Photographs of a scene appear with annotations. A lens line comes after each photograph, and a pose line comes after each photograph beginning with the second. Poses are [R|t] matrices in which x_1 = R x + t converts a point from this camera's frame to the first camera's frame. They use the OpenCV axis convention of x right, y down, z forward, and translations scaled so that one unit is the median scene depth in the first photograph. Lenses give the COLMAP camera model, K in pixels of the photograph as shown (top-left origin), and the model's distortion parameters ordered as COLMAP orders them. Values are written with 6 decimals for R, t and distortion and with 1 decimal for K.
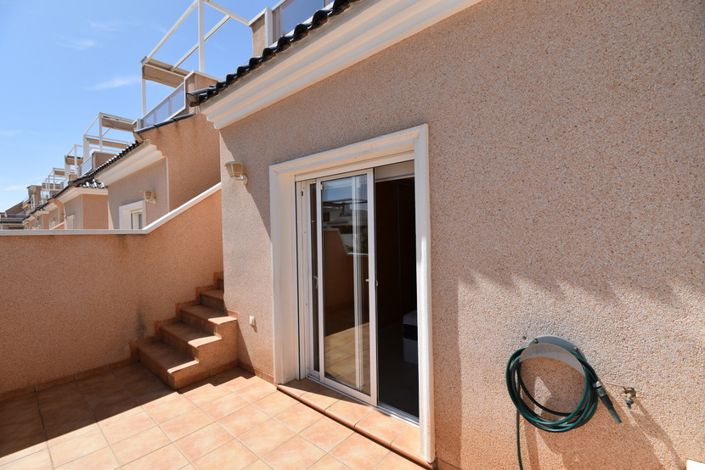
lens RADIAL K [[310.6, 0, 355.9], [0, 310.6, 232.9], [0, 0, 1]] dist [-0.012190, -0.007187]
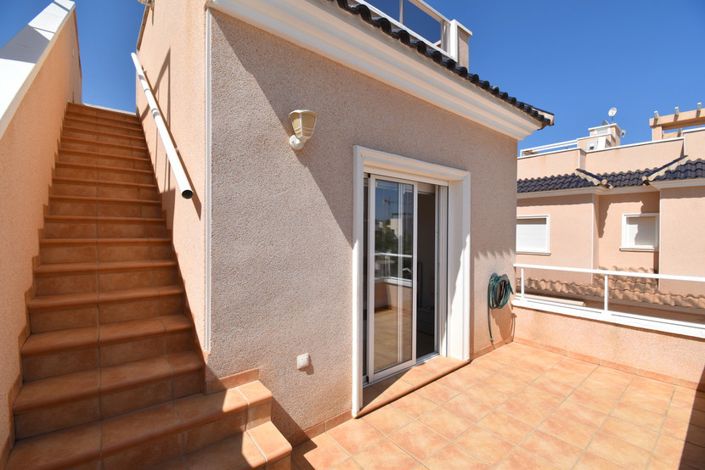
lens RADIAL K [[310.6, 0, 351.0], [0, 310.6, 233.9], [0, 0, 1]] dist [-0.012190, -0.007187]
pose [[0.174040, 0.014589, 0.984631, -1.059205], [-0.006767, 0.999884, -0.013619, 0.025340], [-0.984715, -0.004293, 0.174118, 0.862810]]
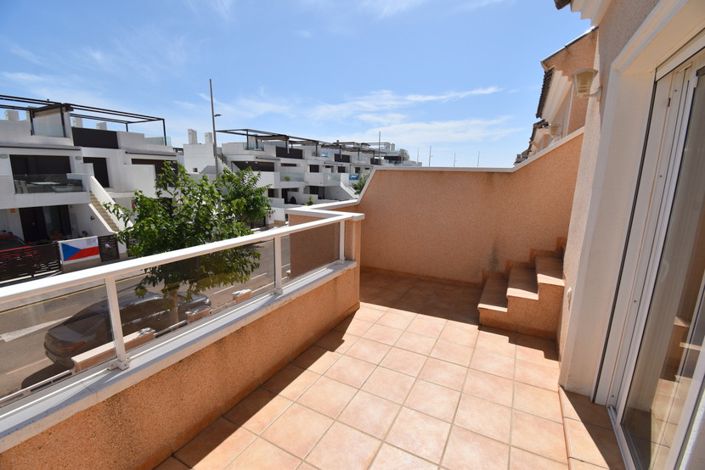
lens RADIAL K [[310.6, 0, 351.9], [0, 310.6, 235.7], [0, 0, 1]] dist [-0.012190, -0.007187]
pose [[0.202488, 0.223593, -0.953417, 0.260504], [-0.026207, 0.974474, 0.222966, -0.007847], [0.978934, -0.020161, 0.203179, 0.363474]]
